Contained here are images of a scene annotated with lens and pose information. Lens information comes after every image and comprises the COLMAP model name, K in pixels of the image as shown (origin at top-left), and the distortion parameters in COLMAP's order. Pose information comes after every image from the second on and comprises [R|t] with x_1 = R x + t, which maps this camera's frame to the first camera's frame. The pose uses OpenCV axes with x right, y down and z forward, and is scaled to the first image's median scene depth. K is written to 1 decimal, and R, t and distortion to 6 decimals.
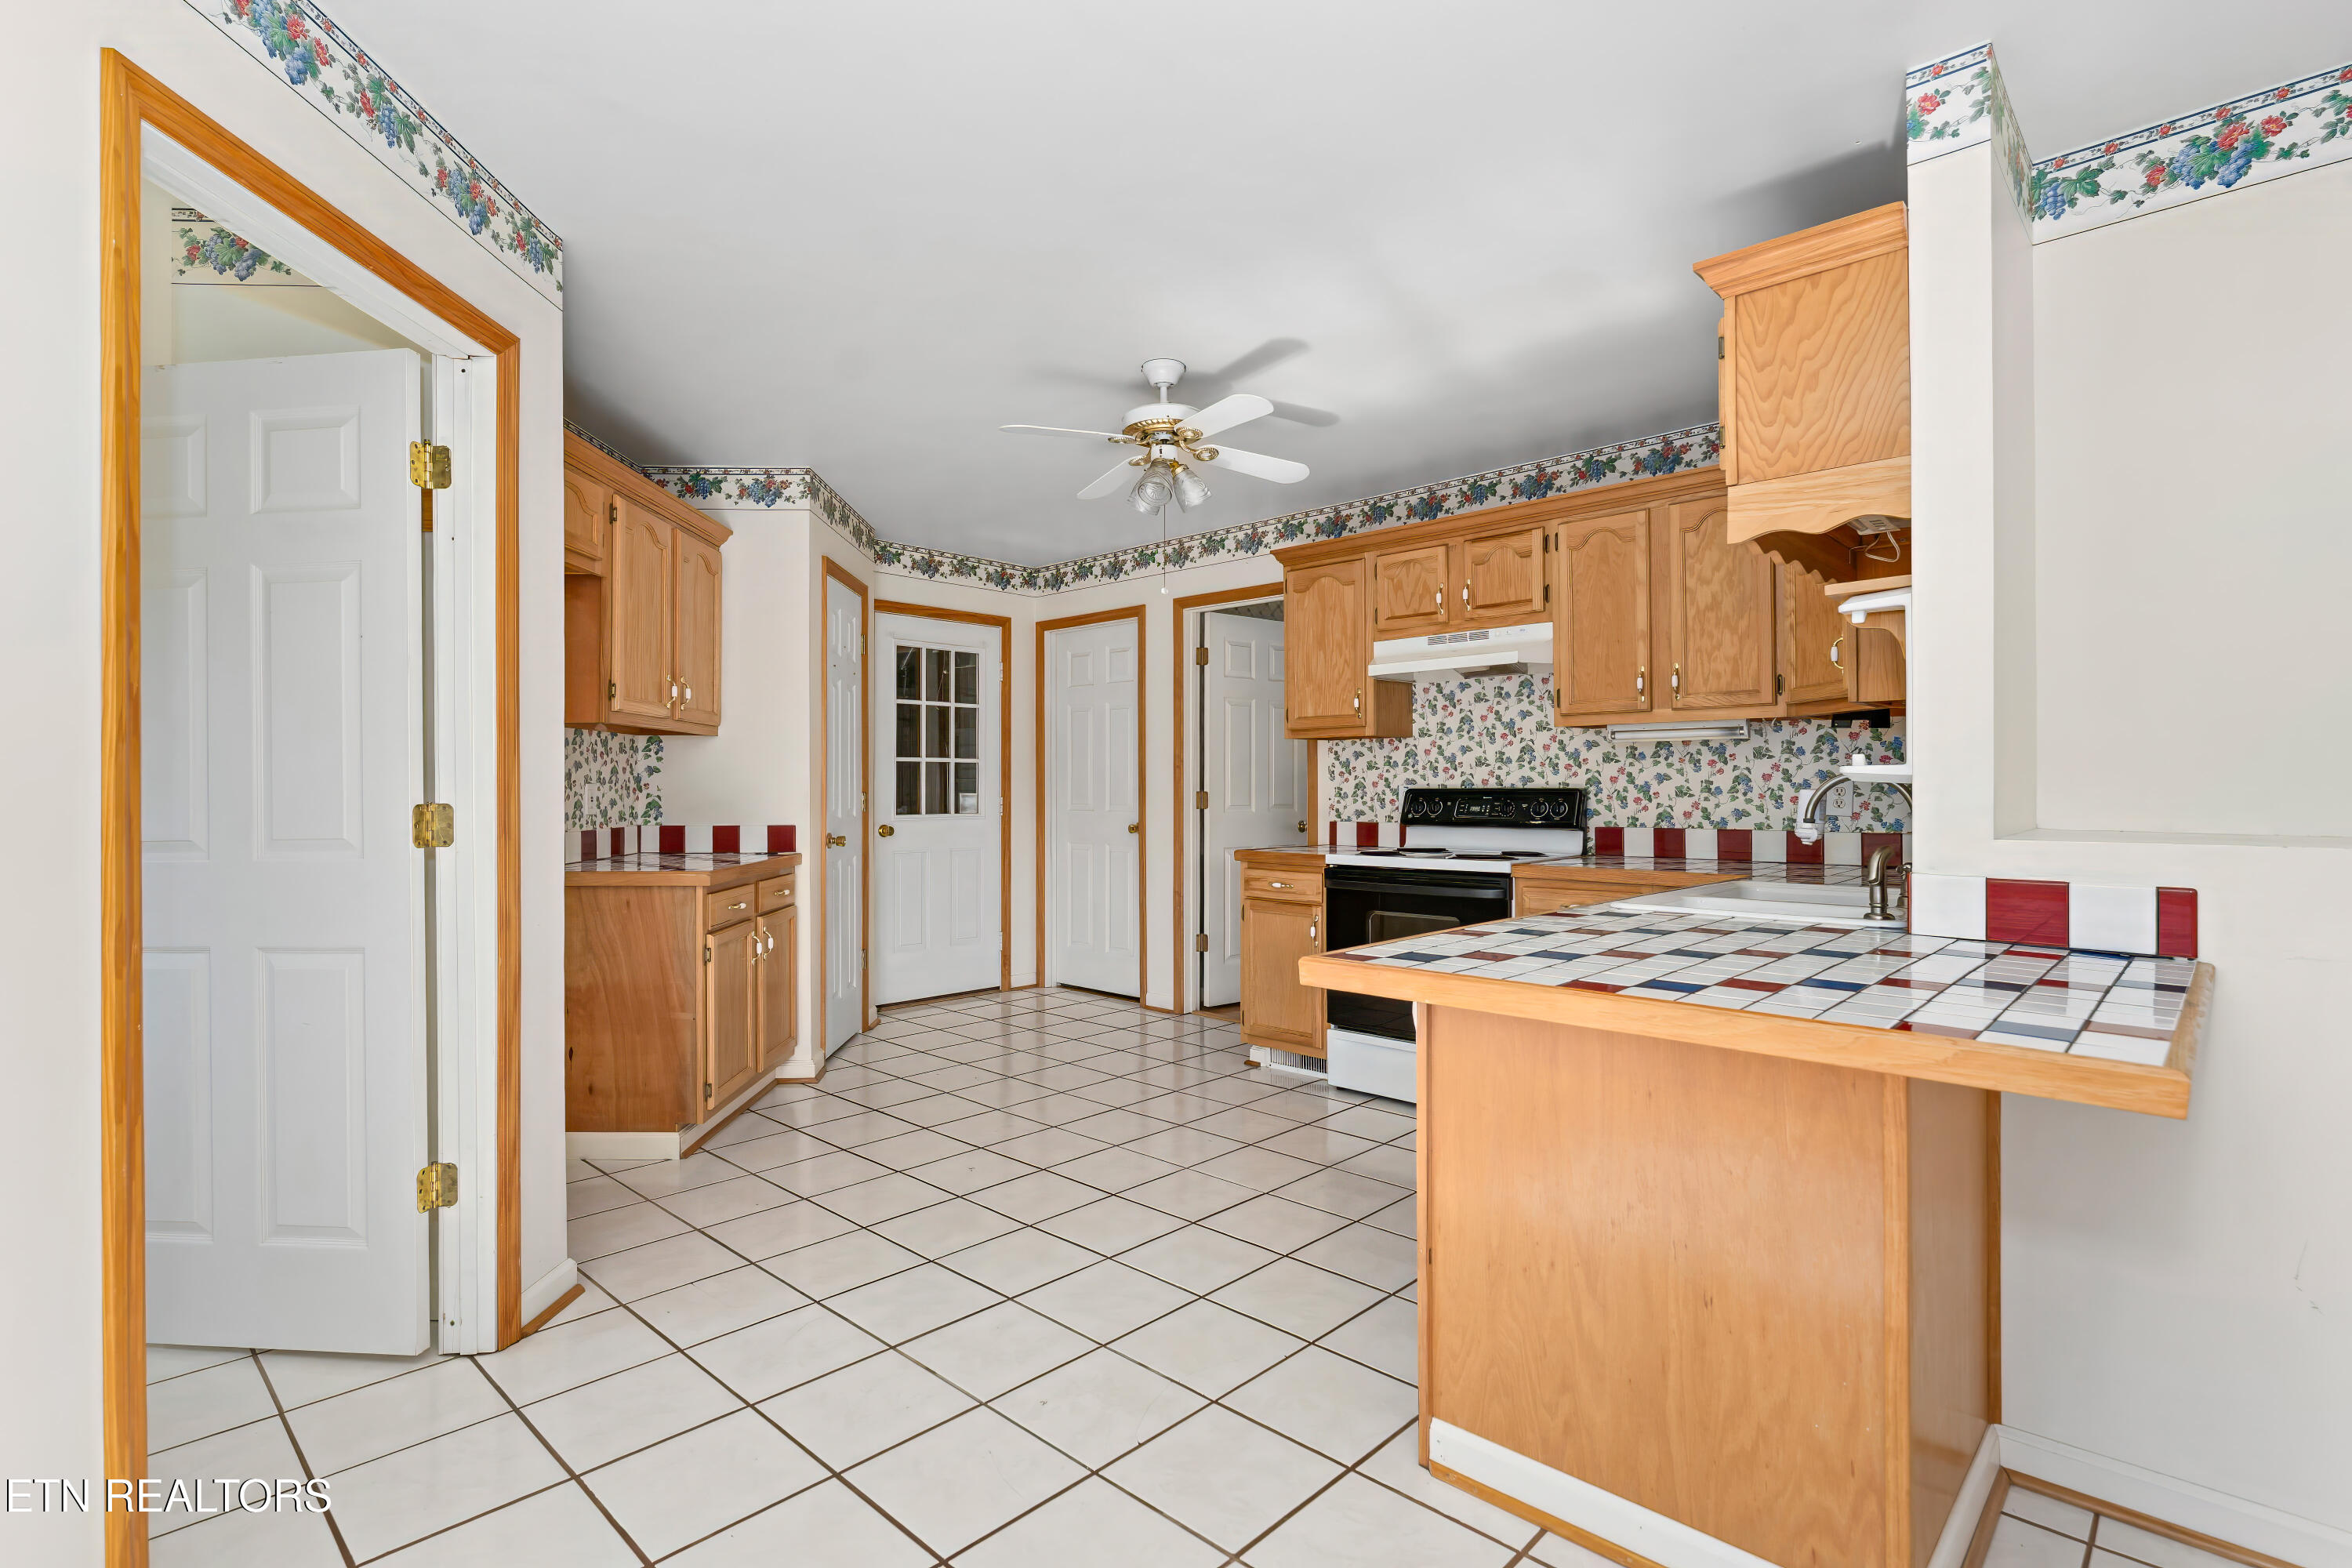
lens RADIAL K [[1132.6, 0, 1158.6], [0, 1132.6, 778.9], [0, 0, 1]] dist [-0.001722, 0.000100]
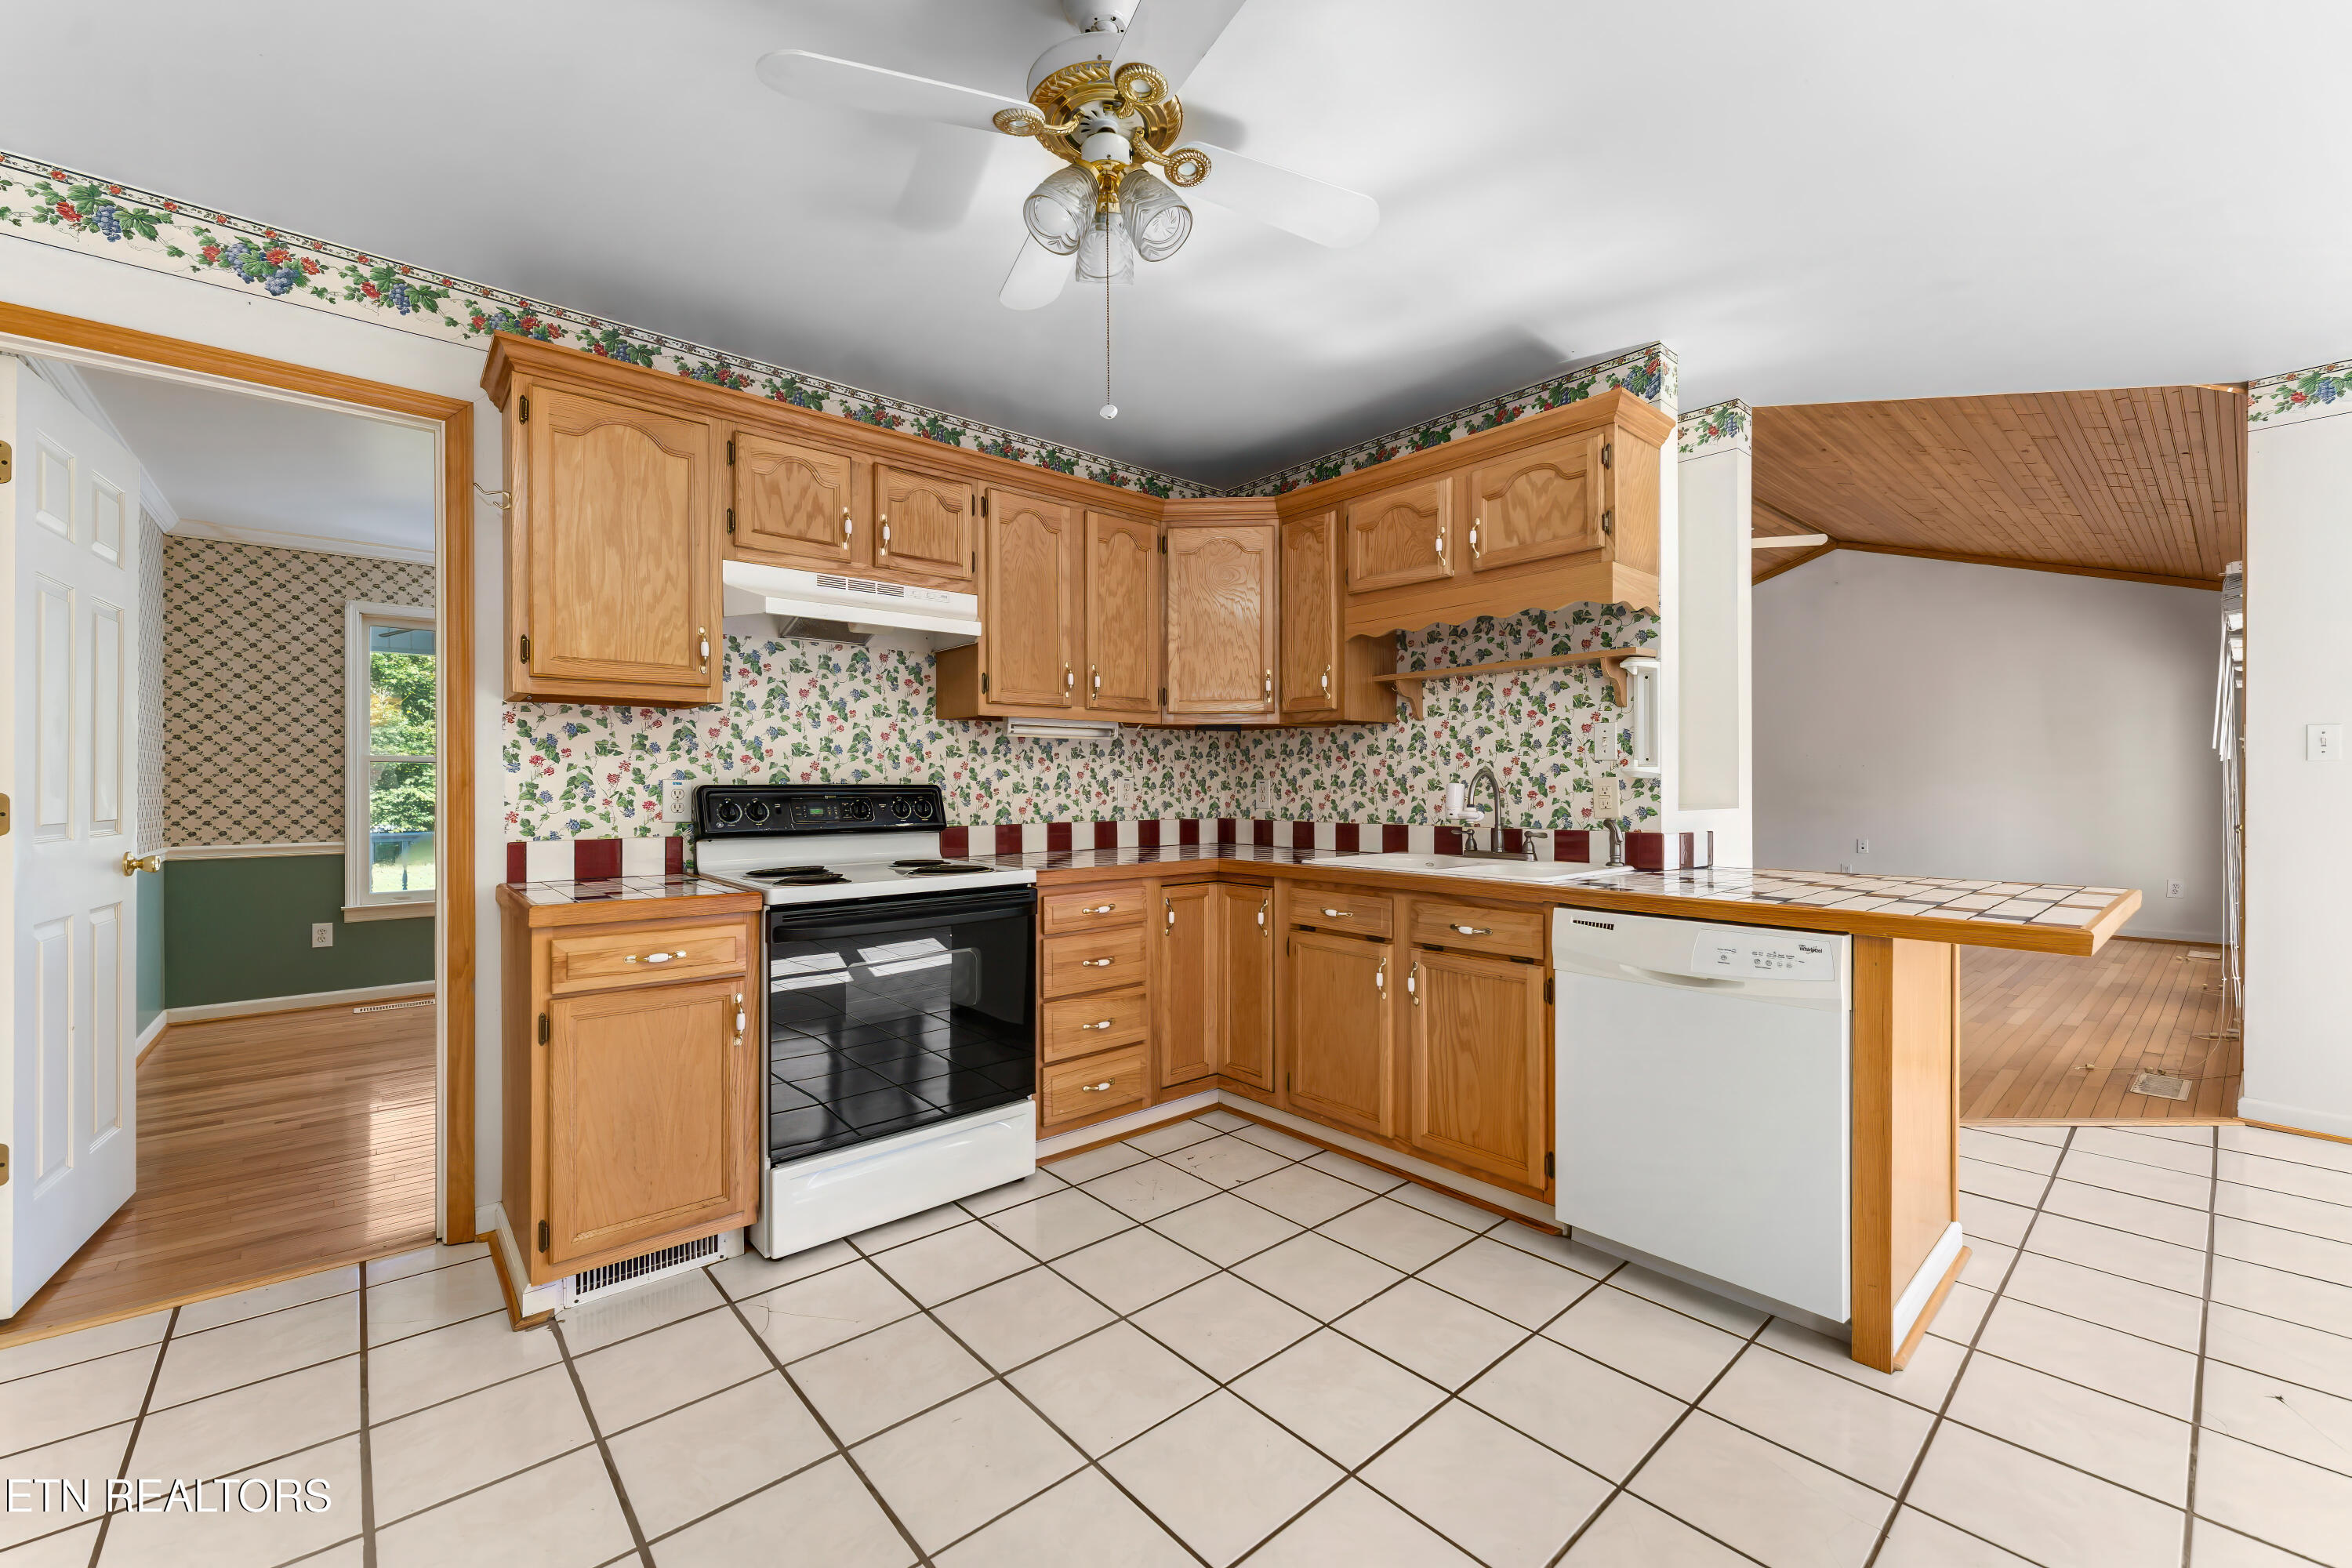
lens RADIAL K [[943.7, 0, 1169.4], [0, 943.7, 781.6], [0, 0, 1]] dist [-0.000425, -0.001549]
pose [[0.084156, 0.006698, 0.996430, -0.337733], [-0.004830, 0.999968, -0.006314, 0.009250], [-0.996441, -0.004281, 0.084186, 0.717702]]
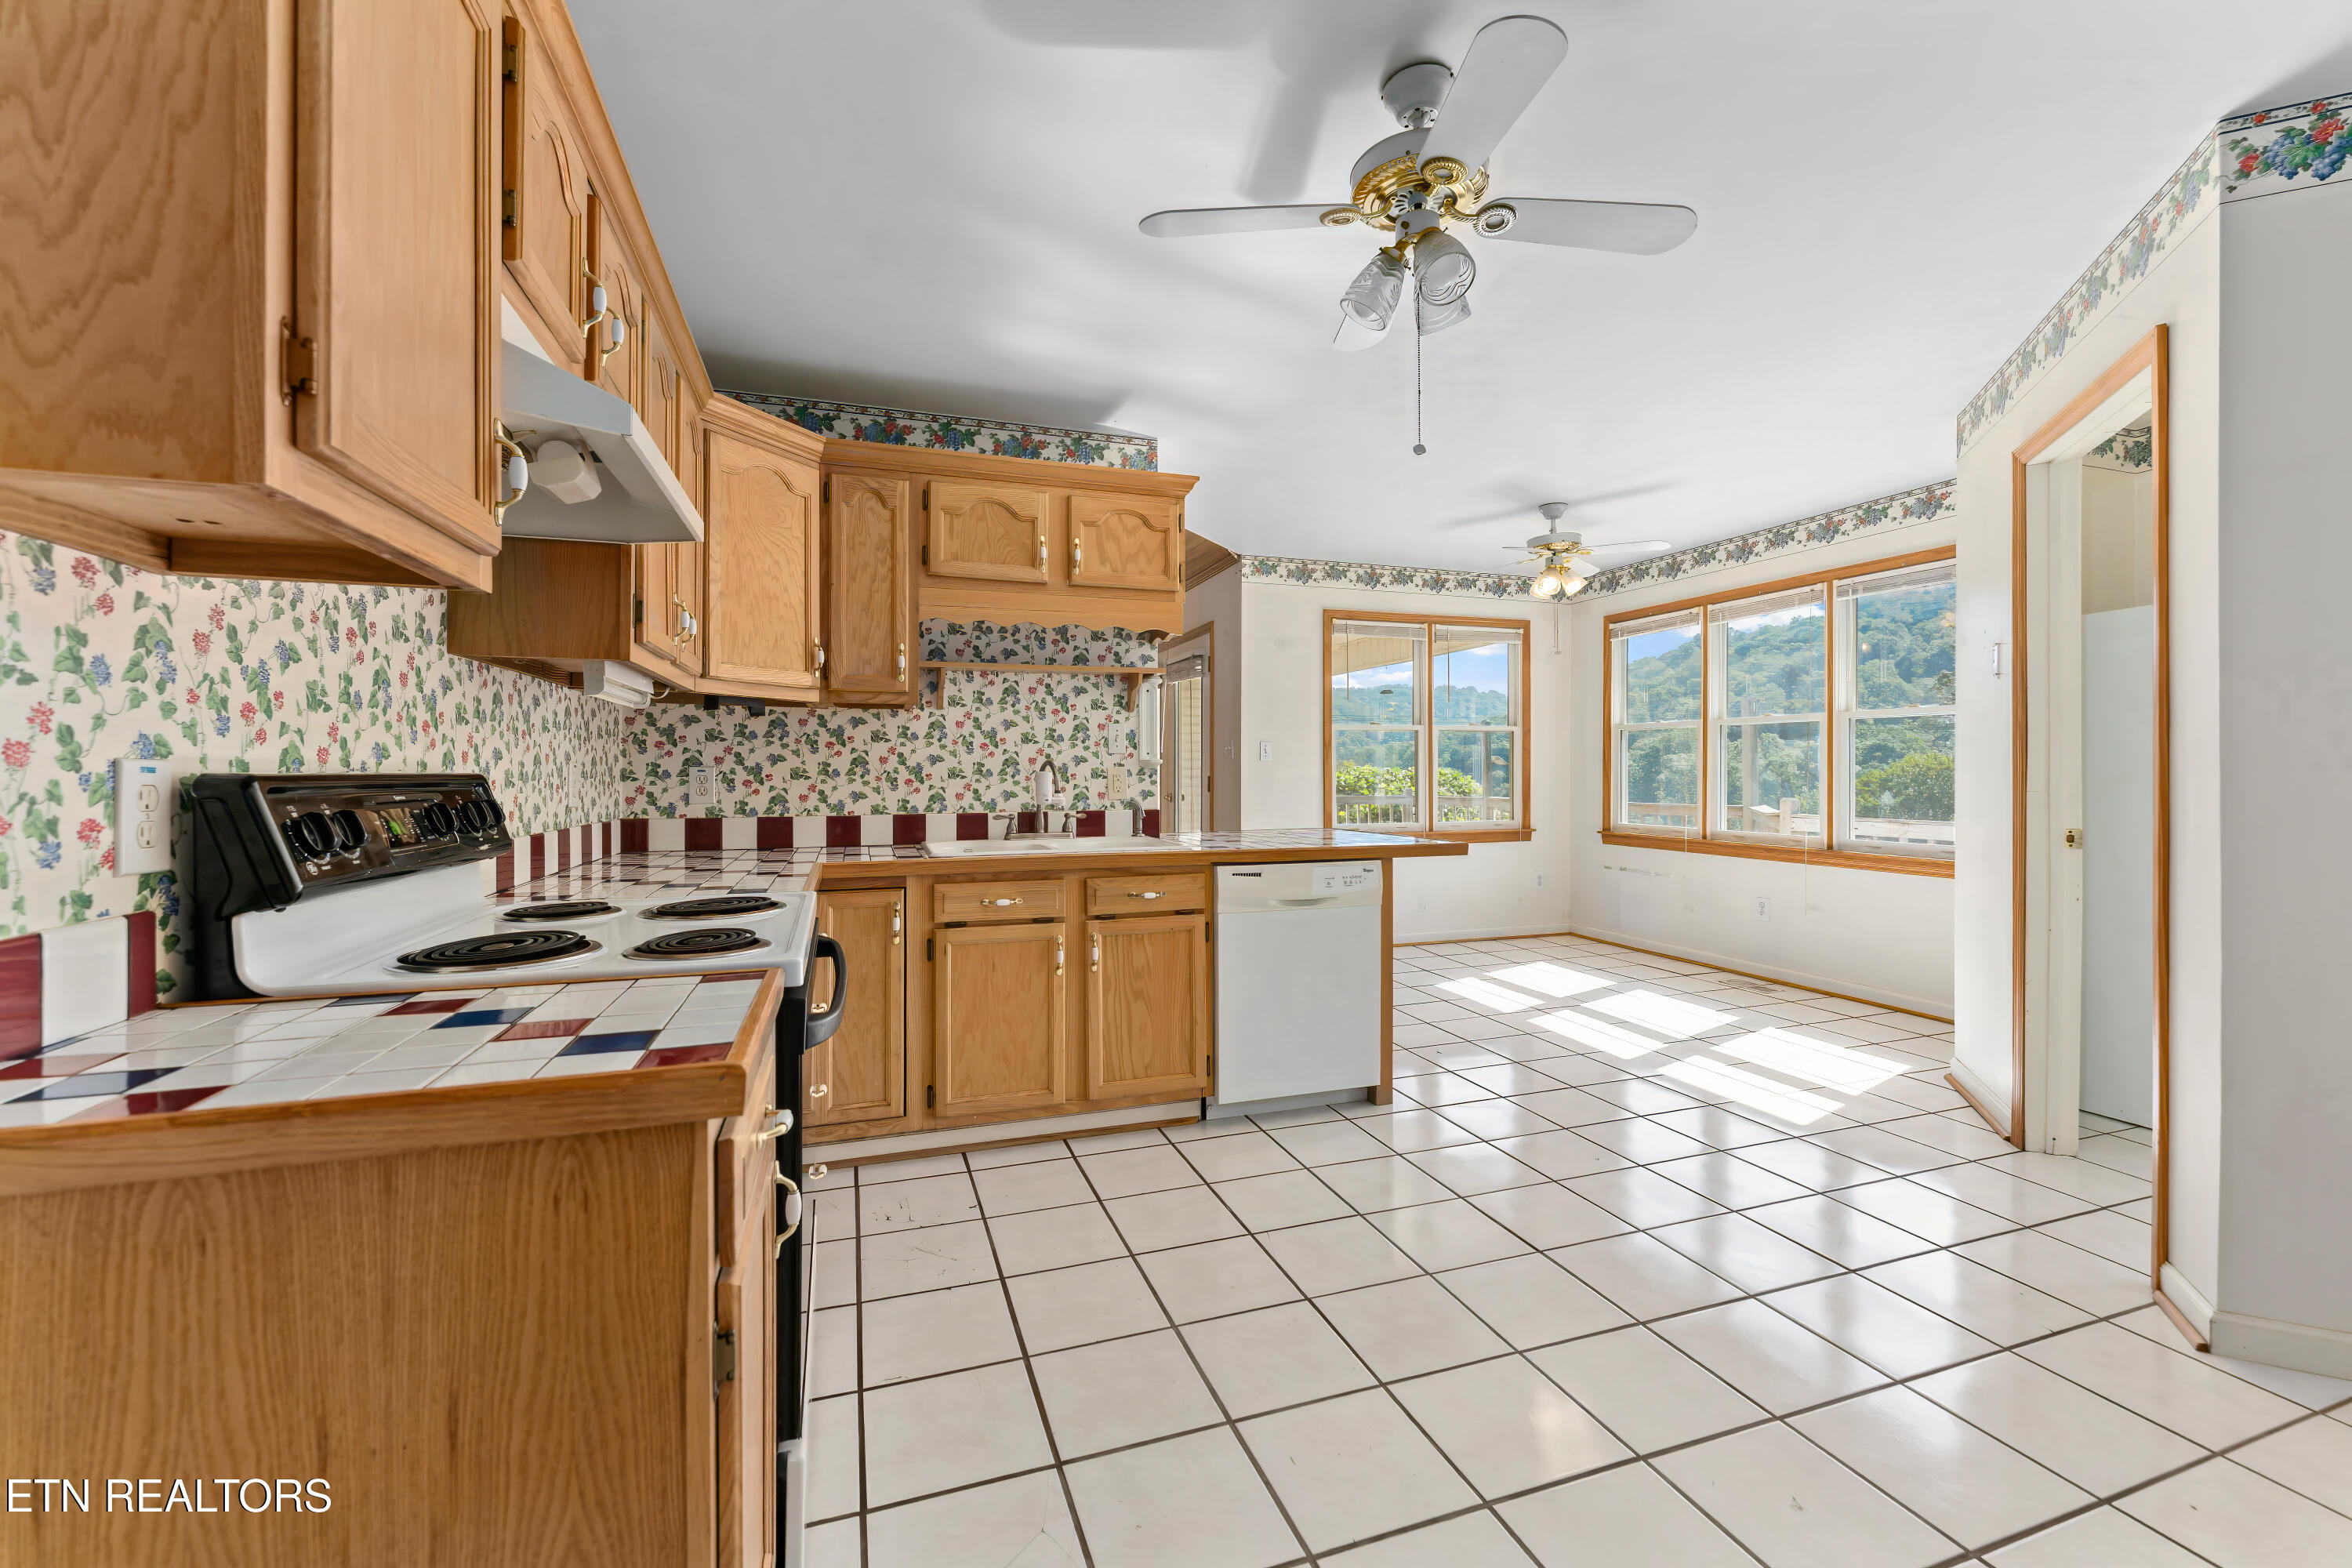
lens RADIAL K [[943.7, 0, 1178.7], [0, 943.7, 772.5], [0, 0, 1]] dist [-0.000425, -0.001549]
pose [[-0.892000, 0.005081, 0.452006, -0.084596], [0.002362, 0.999976, -0.006580, 0.010927], [-0.452029, -0.004801, -0.891991, 1.170745]]
